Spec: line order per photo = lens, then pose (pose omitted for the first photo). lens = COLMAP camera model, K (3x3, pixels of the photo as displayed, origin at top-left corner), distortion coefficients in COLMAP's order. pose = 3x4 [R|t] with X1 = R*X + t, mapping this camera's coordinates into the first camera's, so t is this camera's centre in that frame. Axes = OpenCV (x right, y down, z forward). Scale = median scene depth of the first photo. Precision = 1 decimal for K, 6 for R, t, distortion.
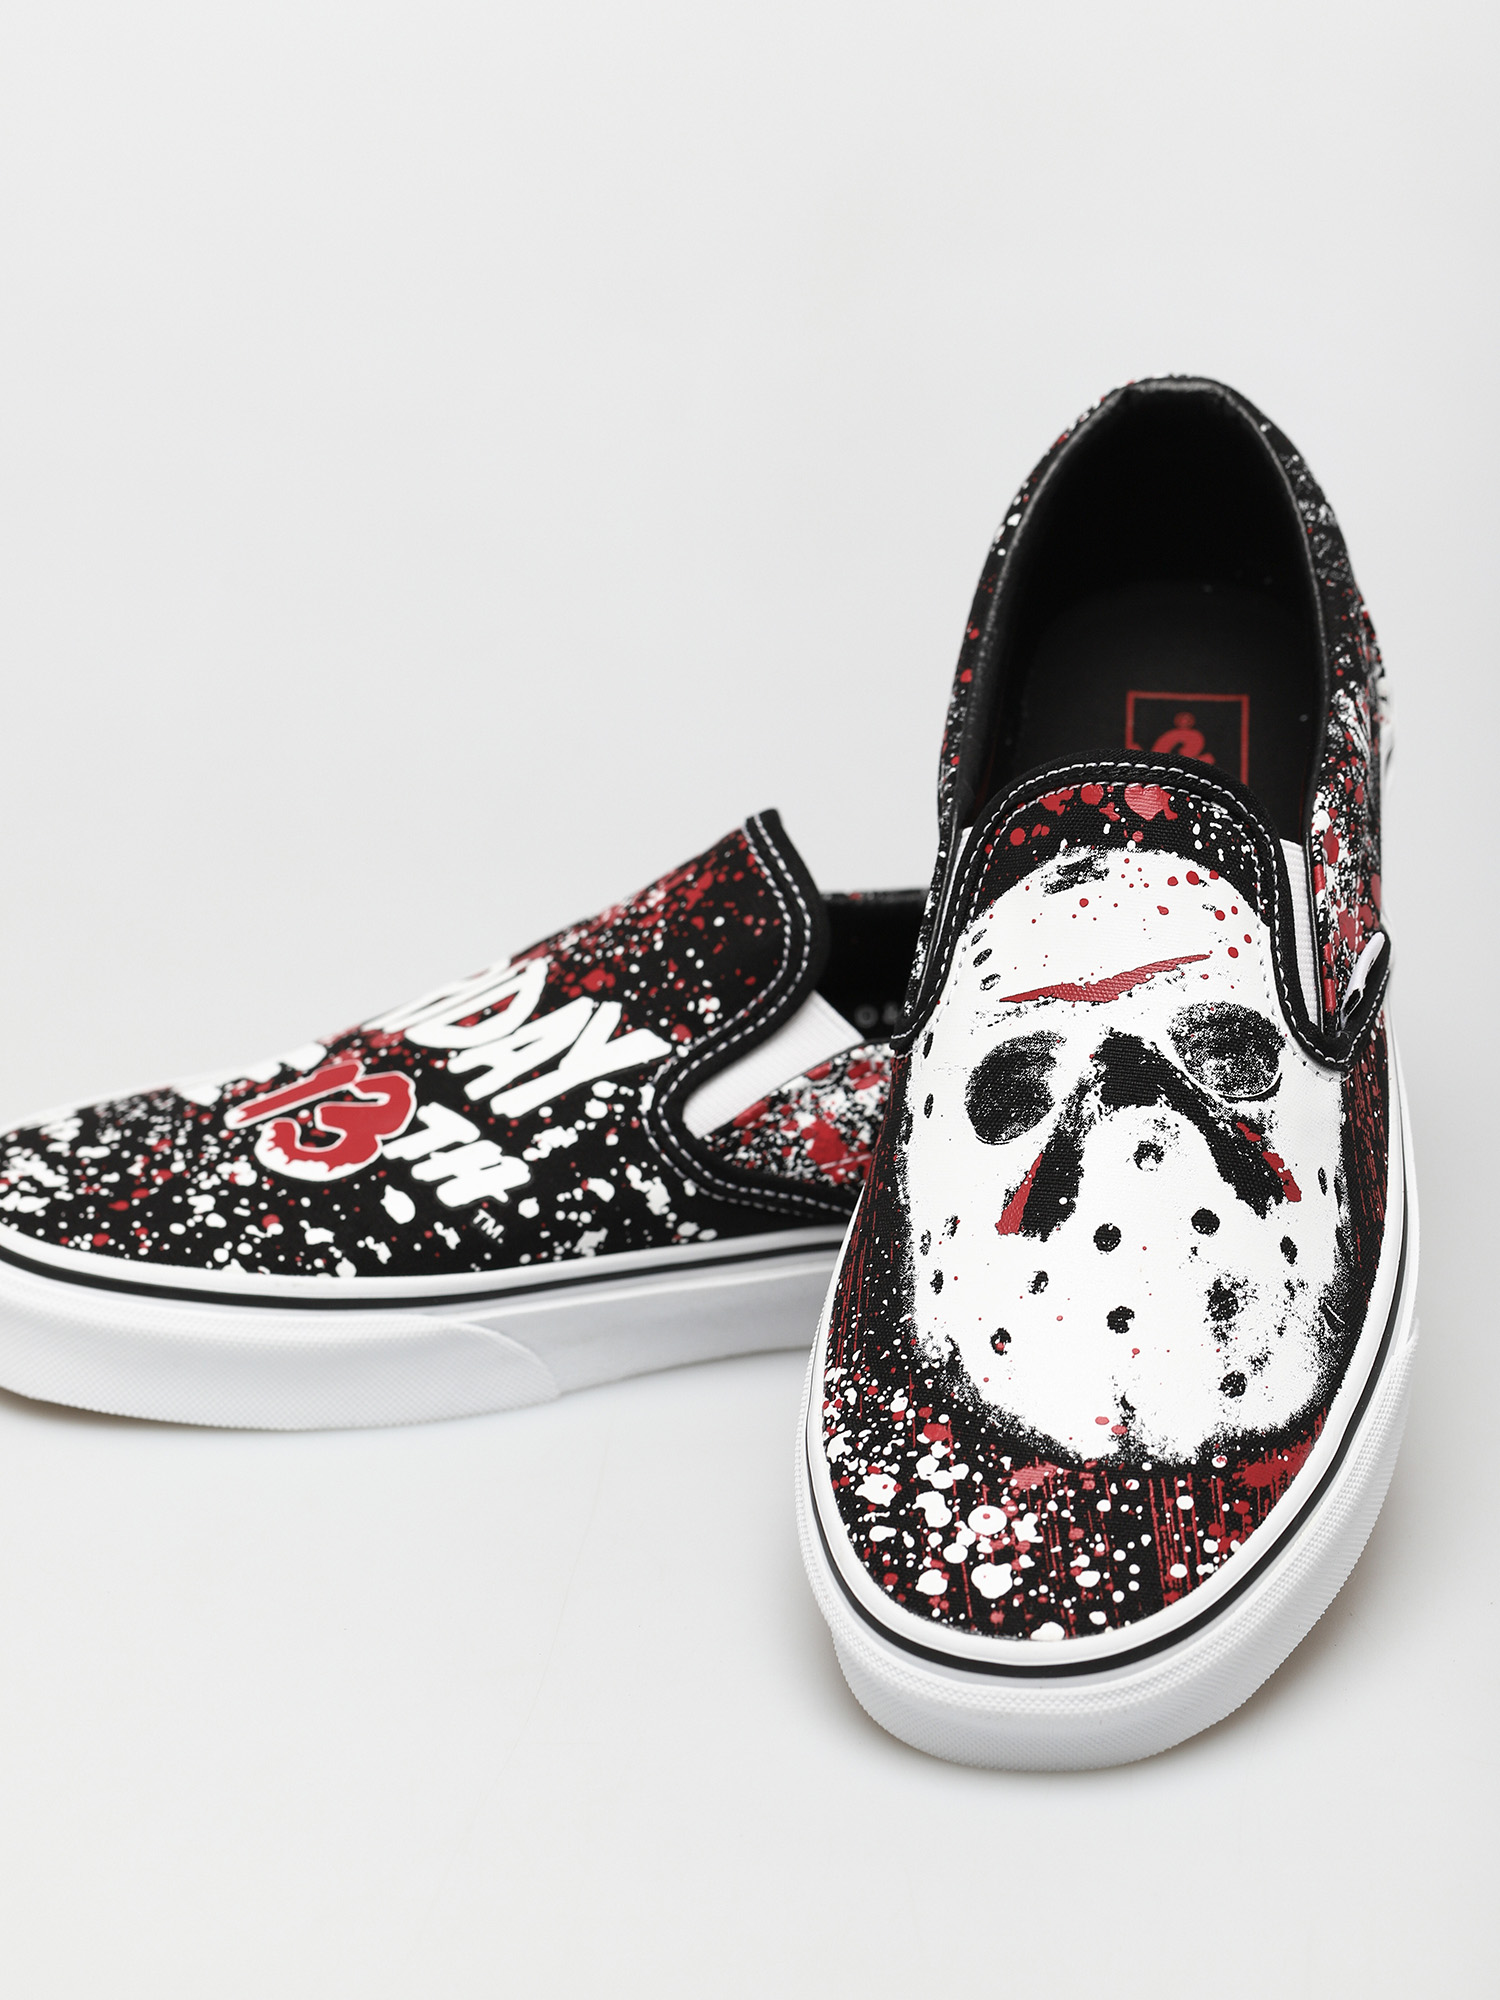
lens RADIAL K [[8246.8, 0, 750.0], [0, 8246.8, 1000.0], [0, 0, 1]] dist [0.689557, -46.314901]
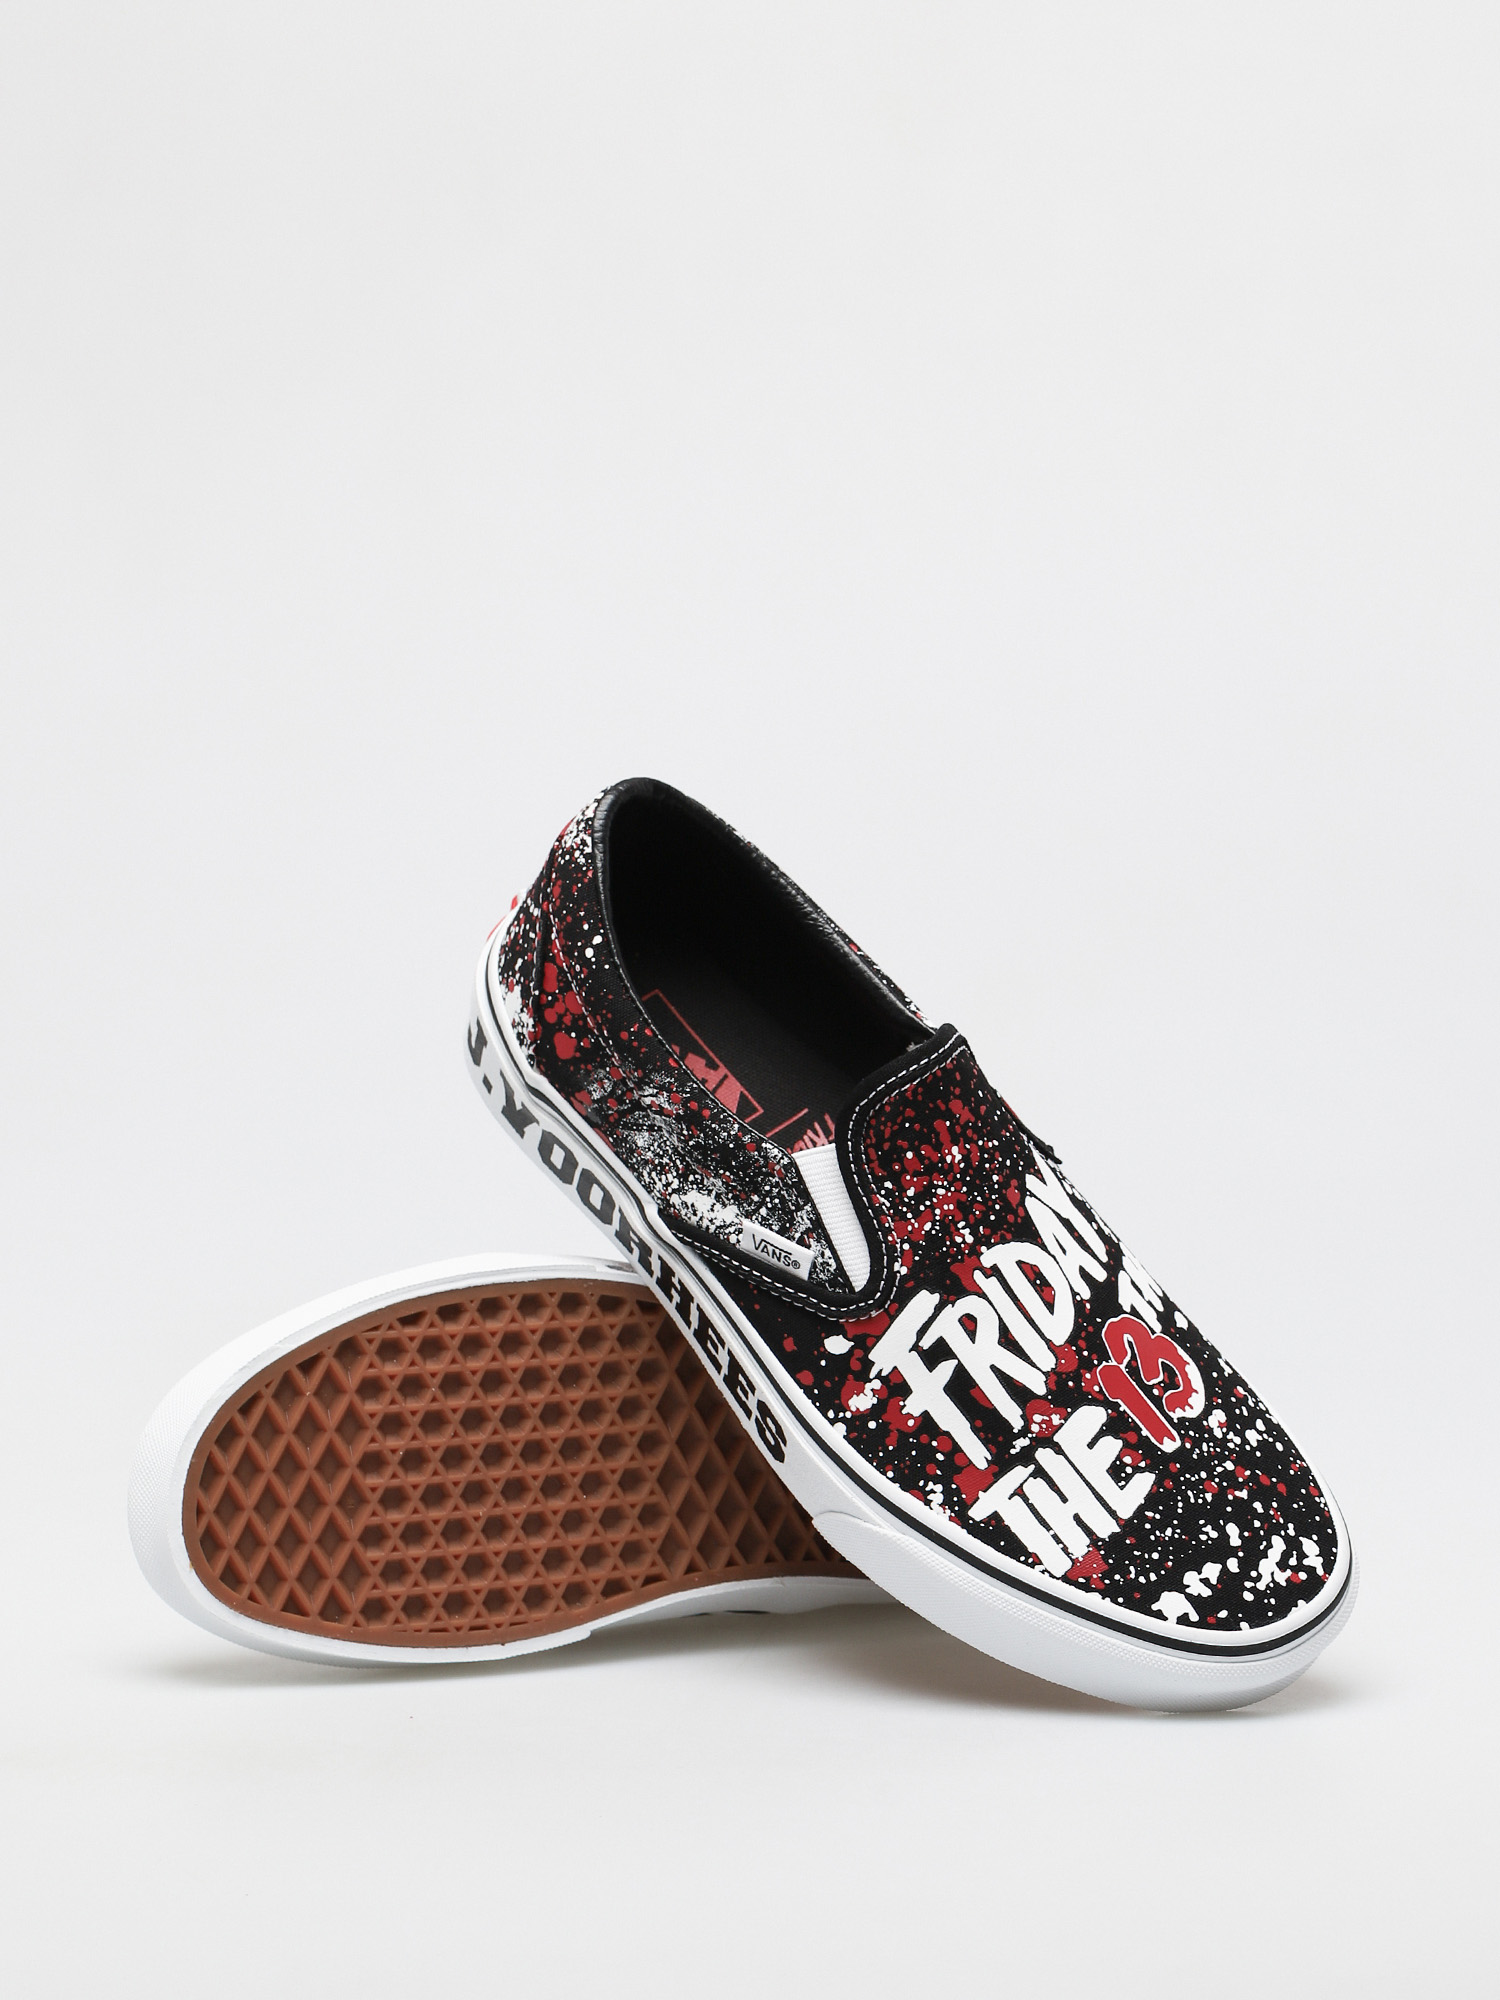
lens RADIAL K [[8246.8, 0, 750.0], [0, 8246.8, 1000.0], [0, 0, 1]] dist [0.689557, -46.314901]
pose [[-0.521380, -0.755878, 0.395994, -0.500450], [0.158911, 0.369936, 0.915366, -1.240432], [-0.838398, 0.540181, -0.072759, 1.125200]]
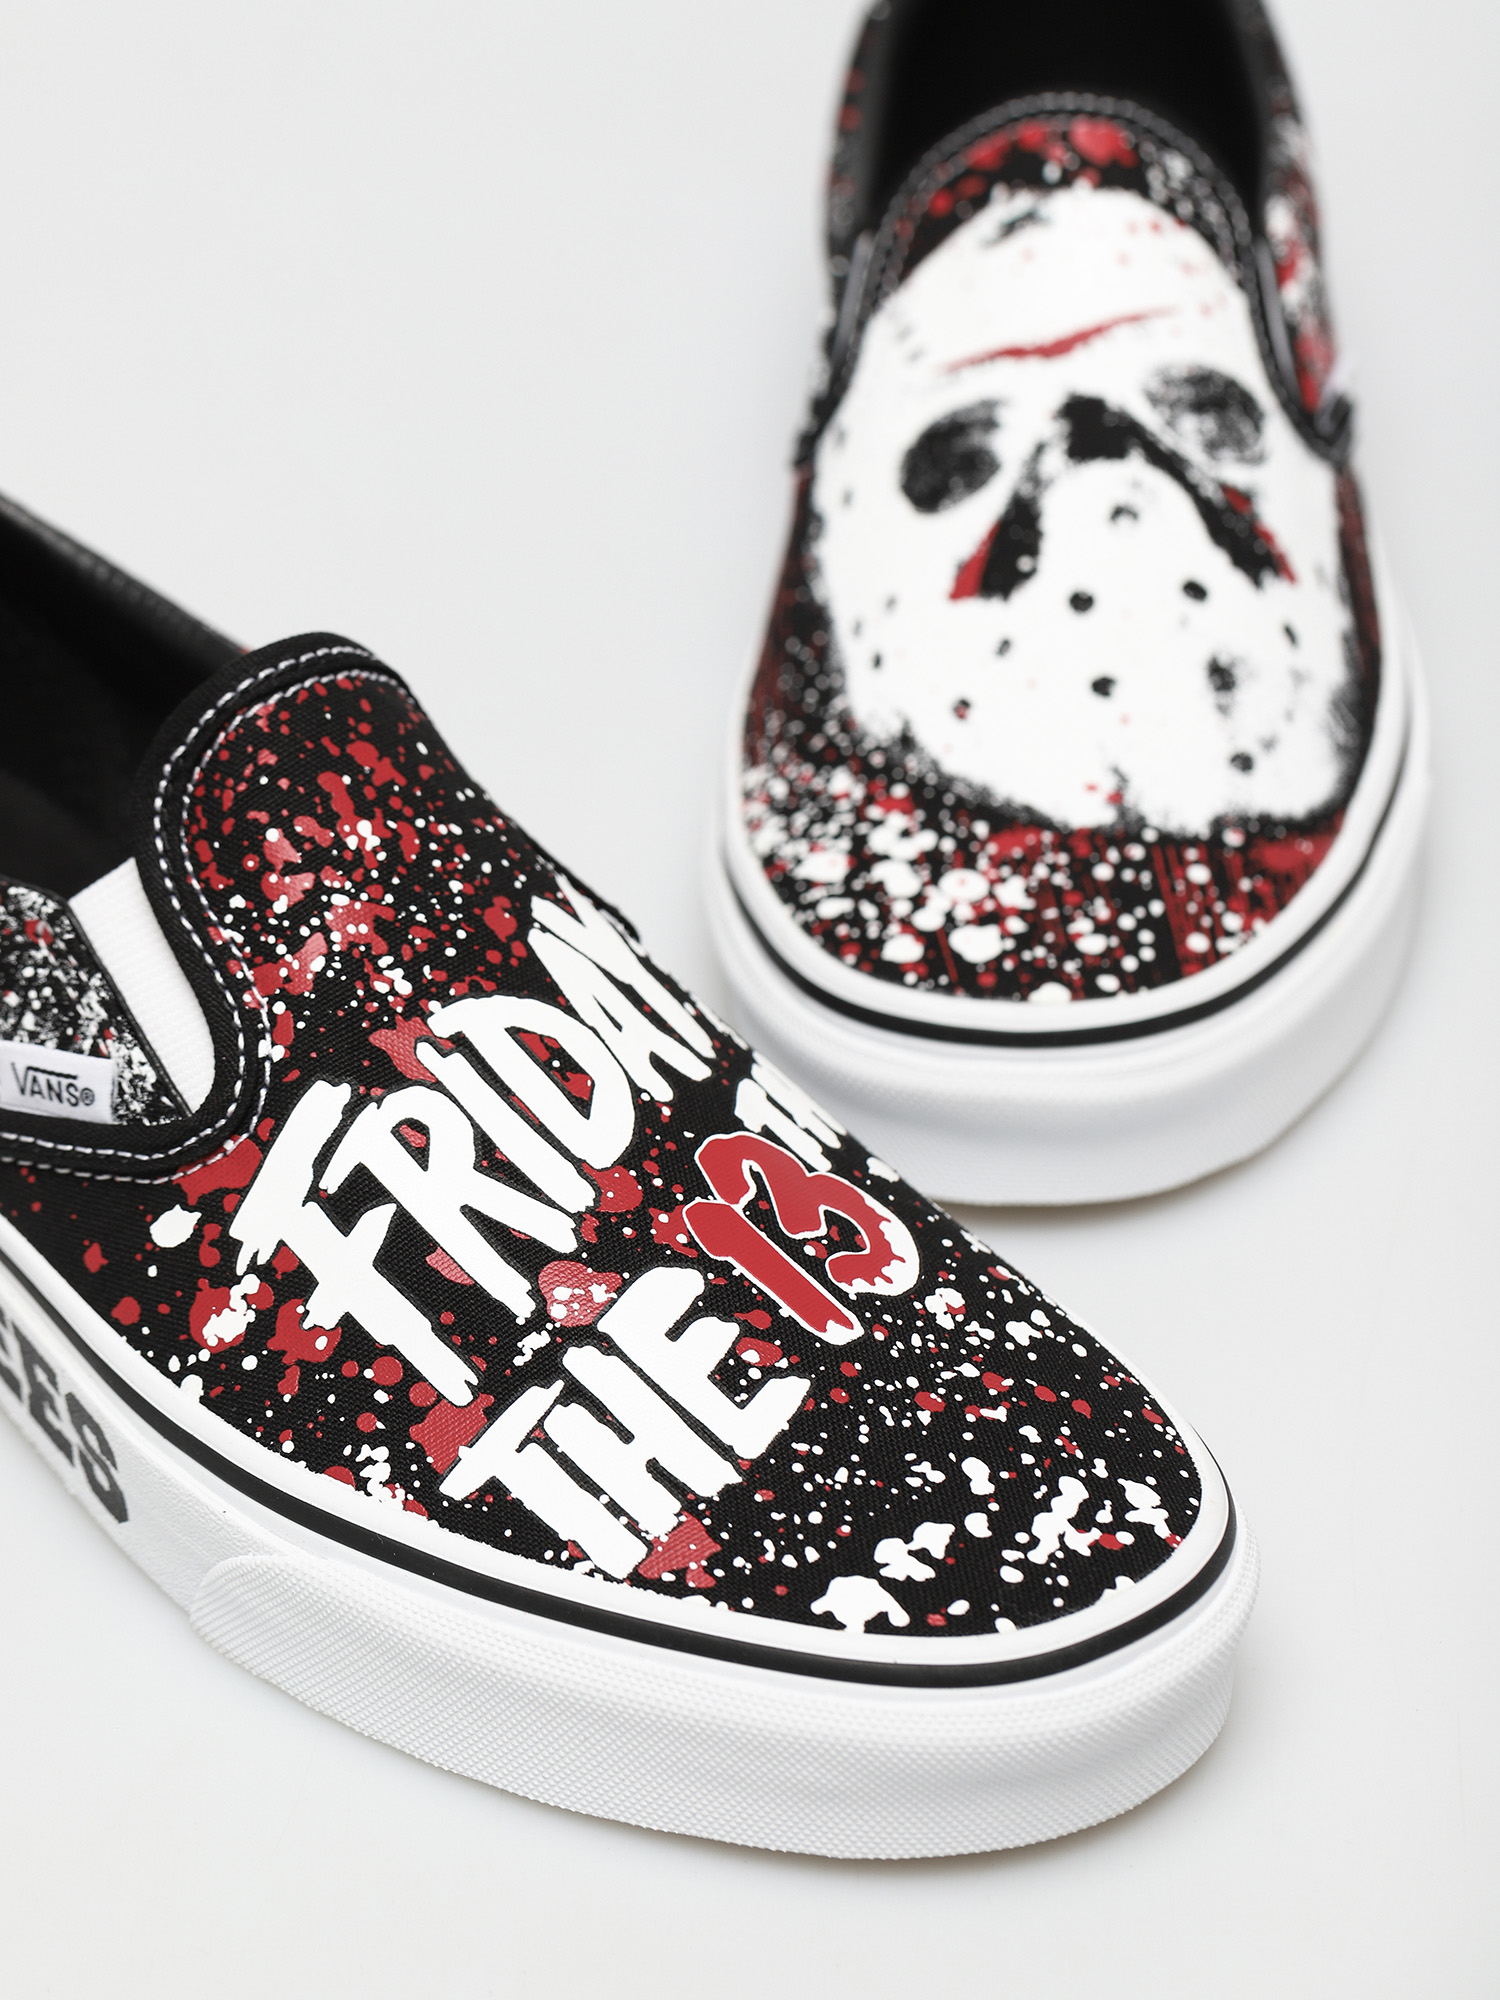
lens RADIAL K [[8246.8, 0, 750.0], [0, 8246.8, 1000.0], [0, 0, 1]] dist [0.689557, -46.314901]
pose [[-0.529094, -0.508179, 0.679569, -0.498783], [0.320994, 0.621475, 0.714655, -0.481365], [-0.785508, 0.596257, -0.165697, 1.110657]]
